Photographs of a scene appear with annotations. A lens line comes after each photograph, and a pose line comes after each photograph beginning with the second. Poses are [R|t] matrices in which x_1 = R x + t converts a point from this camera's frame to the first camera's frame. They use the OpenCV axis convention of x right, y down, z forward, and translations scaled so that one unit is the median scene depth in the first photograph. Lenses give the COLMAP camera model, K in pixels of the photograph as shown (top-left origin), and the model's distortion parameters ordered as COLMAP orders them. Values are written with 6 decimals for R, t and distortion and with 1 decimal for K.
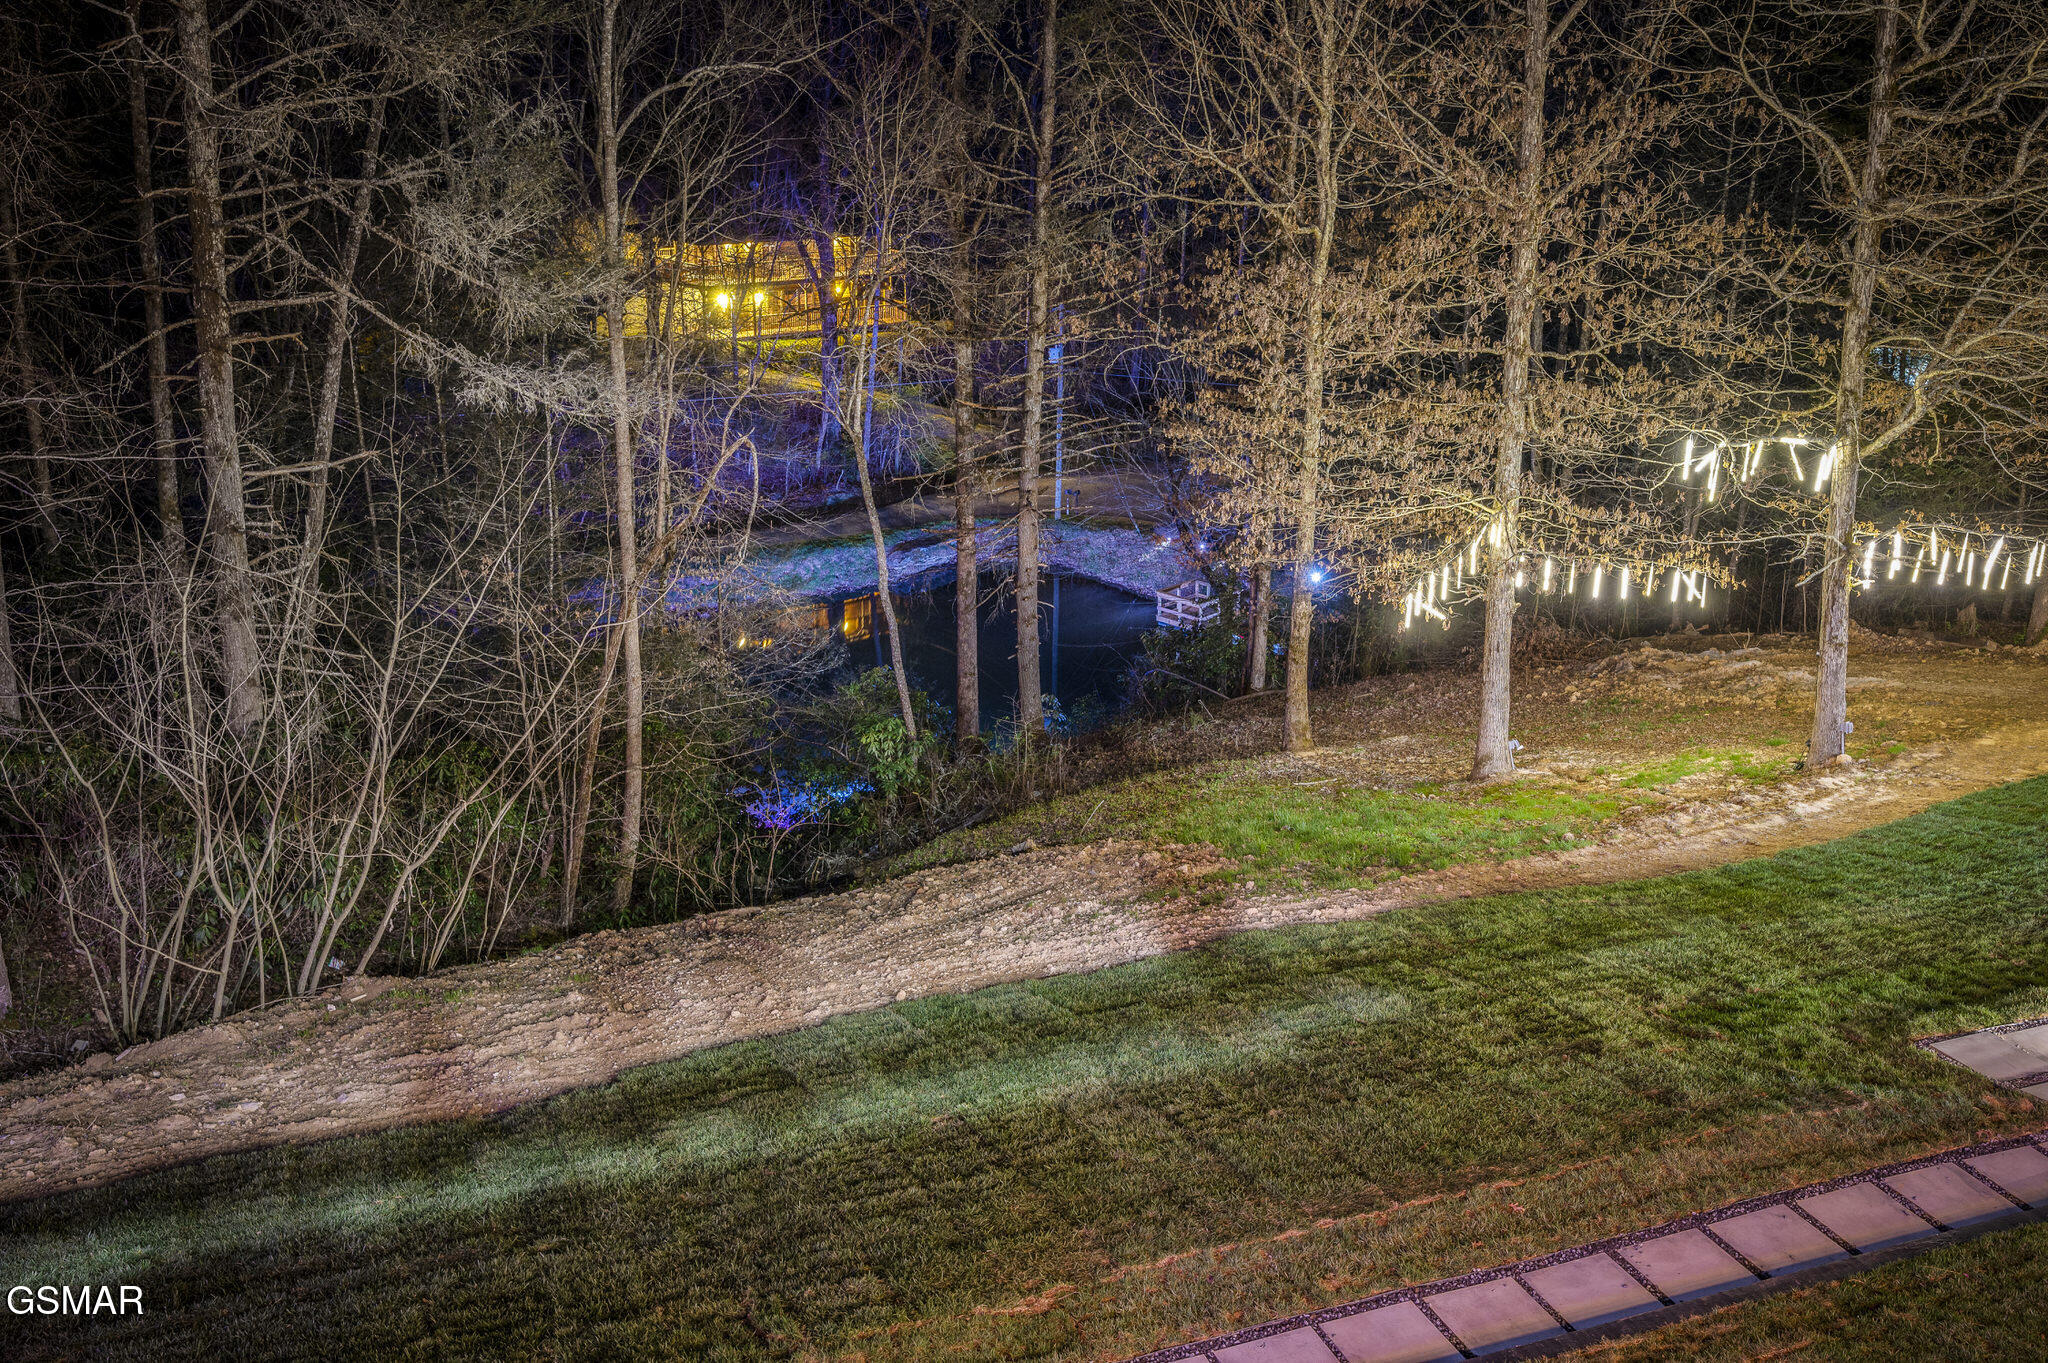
lens RADIAL K [[1780.2, 0, 1029.2], [0, 1780.2, 659.3], [0, 0, 1]] dist [0.000438, -0.011534]
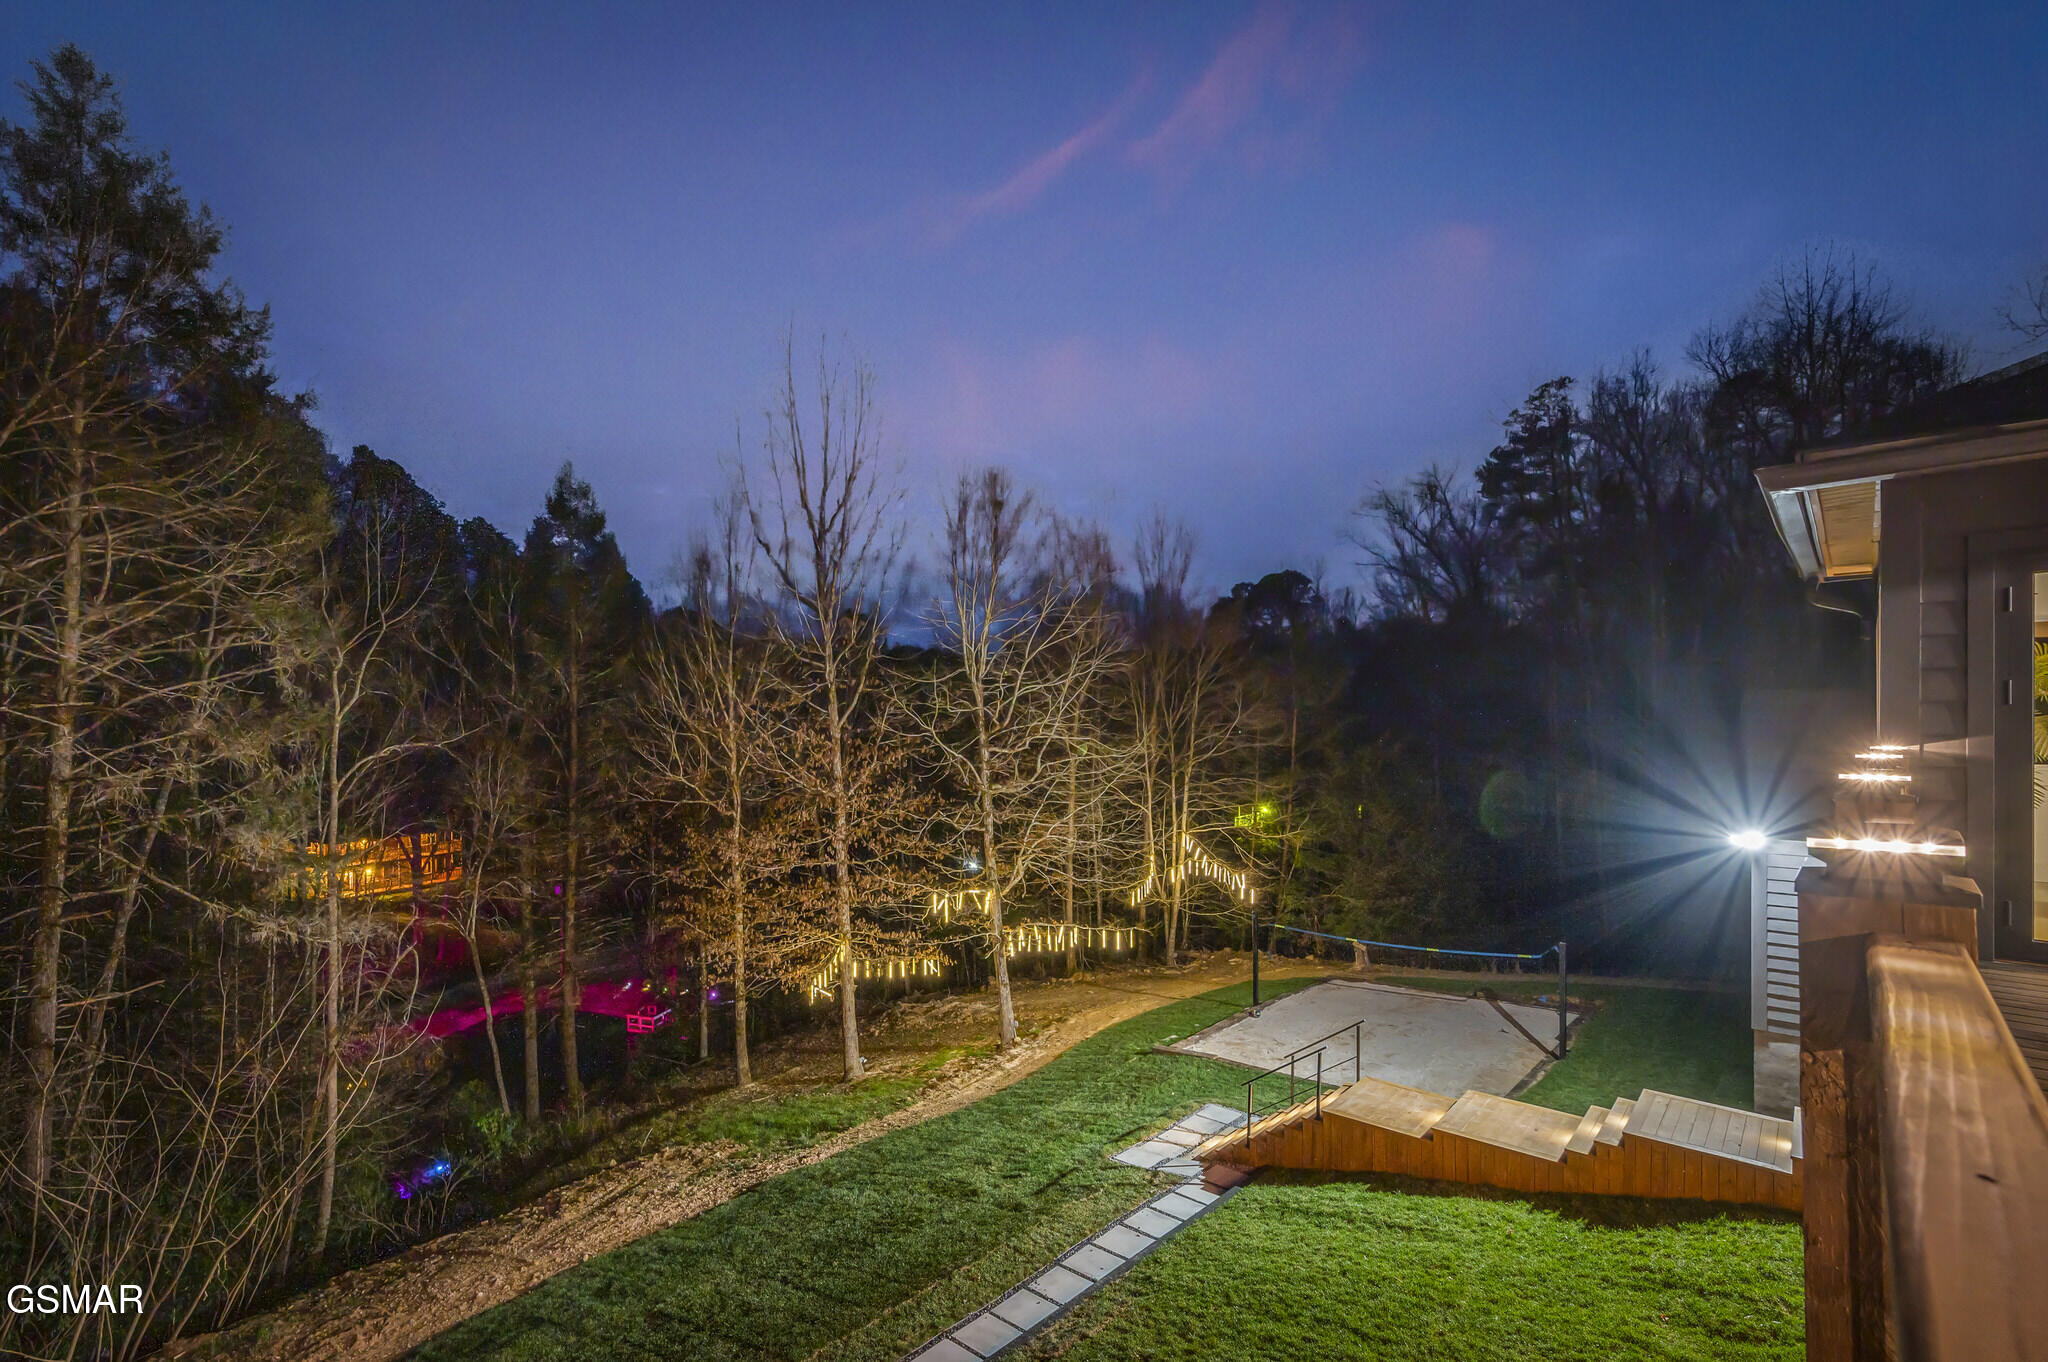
lens RADIAL K [[927.1, 0, 888.0], [0, 927.1, 727.3], [0, 0, 1]] dist [-0.002894, -0.000300]
pose [[0.925168, -0.021673, 0.378939, -0.093686], [0.142898, 0.944799, -0.294846, 0.007661], [-0.351631, 0.326932, 0.877195, -0.037814]]
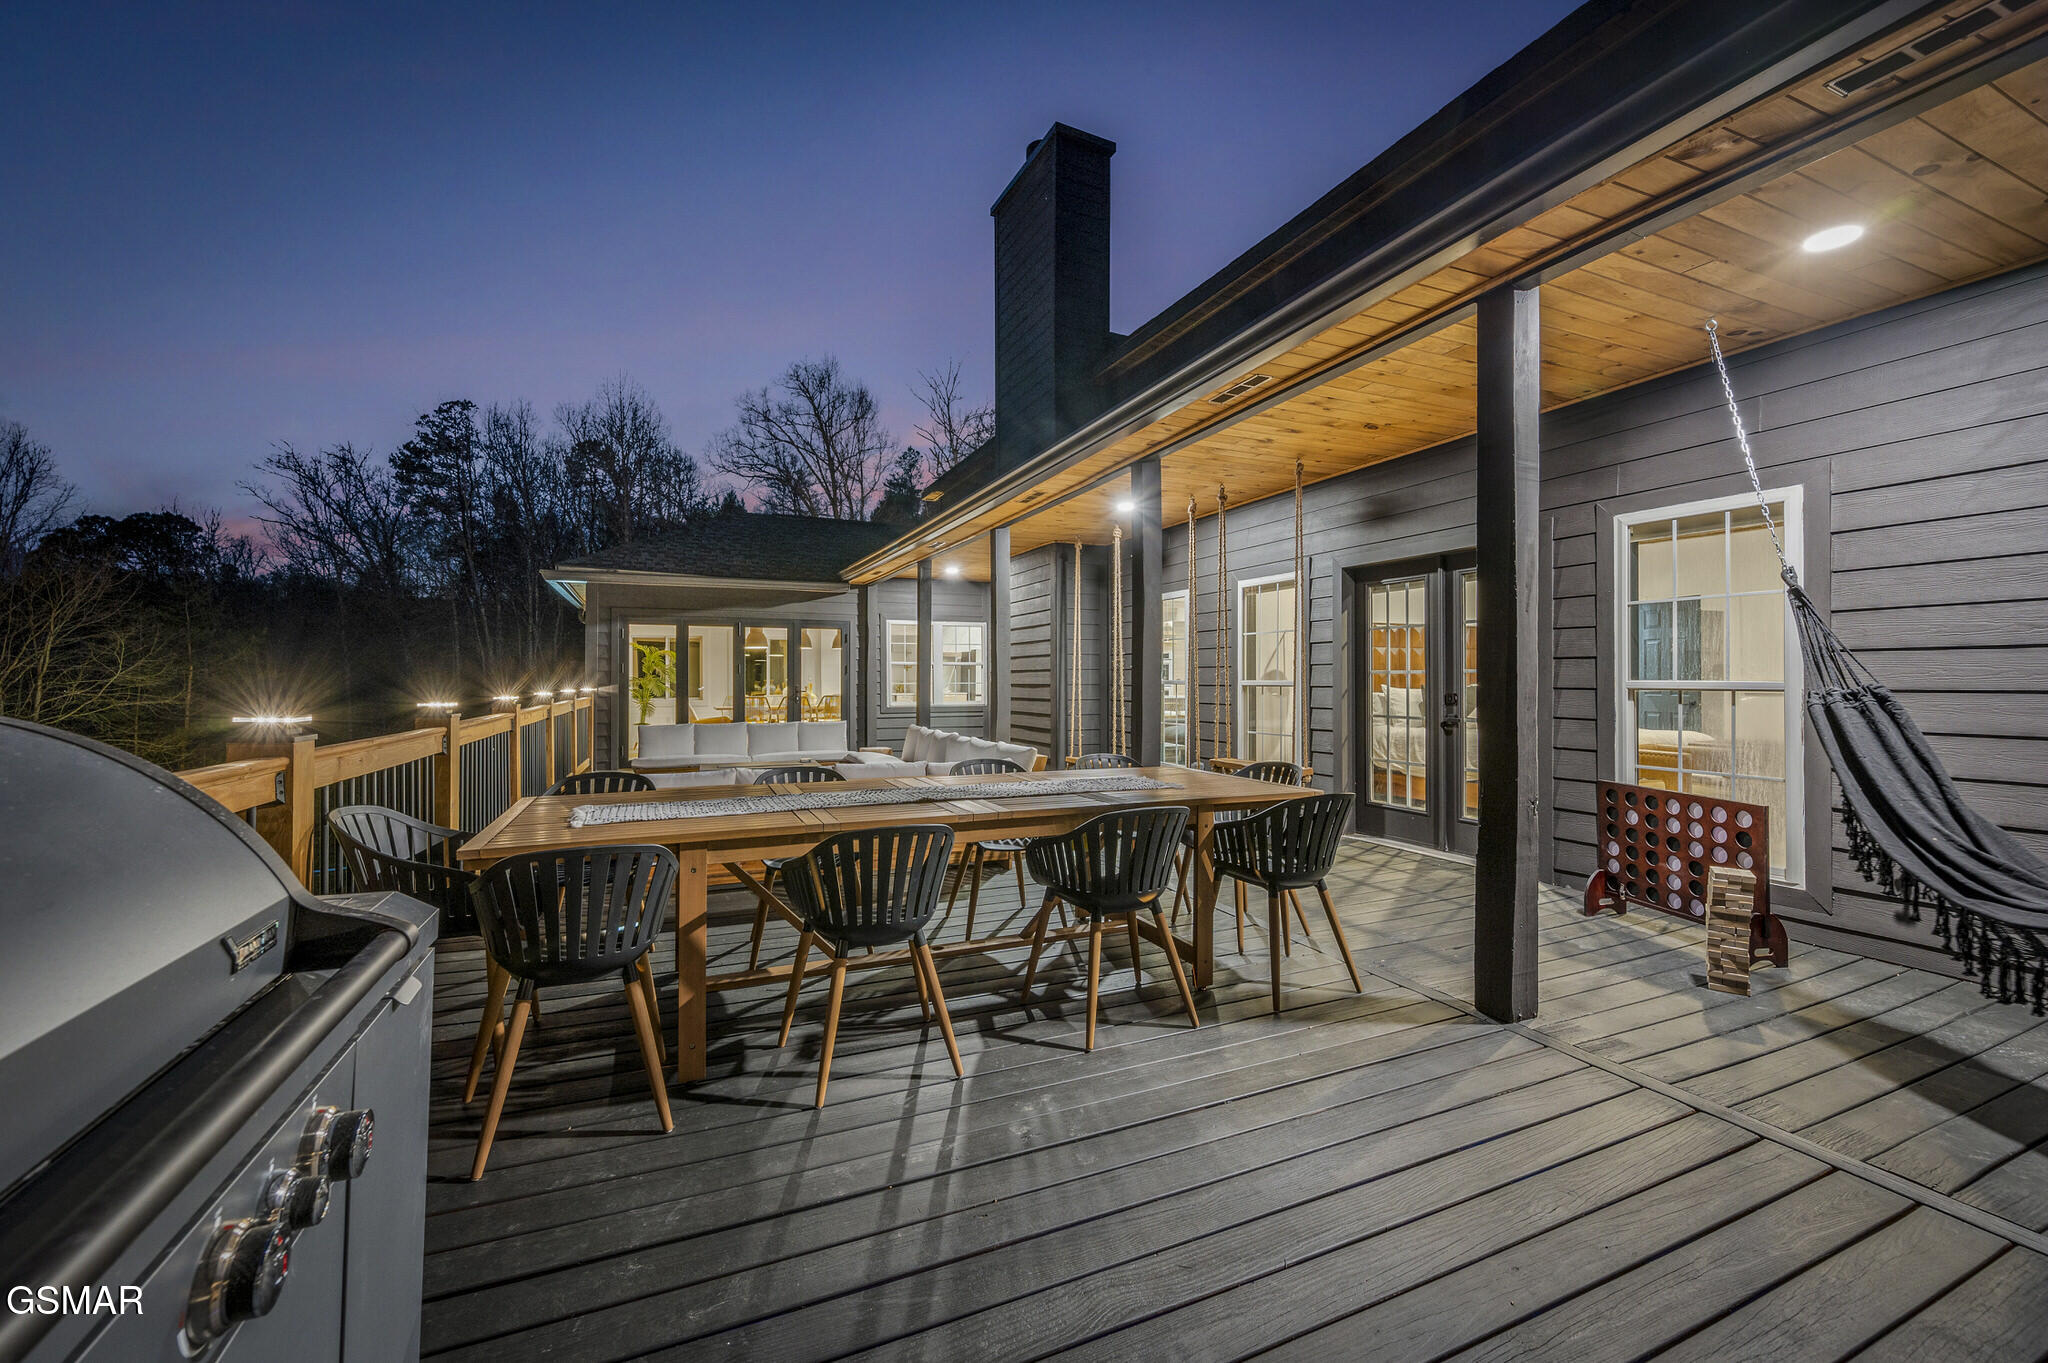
lens RADIAL K [[811.7, 0, 1027.3], [0, 811.7, 678.3], [0, 0, 1]] dist [-0.001508, -0.000195]
pose [[-0.053380, -0.012921, 0.998491, -0.267113], [0.325211, 0.945178, 0.029617, 0.042879], [-0.944134, 0.326301, -0.046252, -0.145265]]
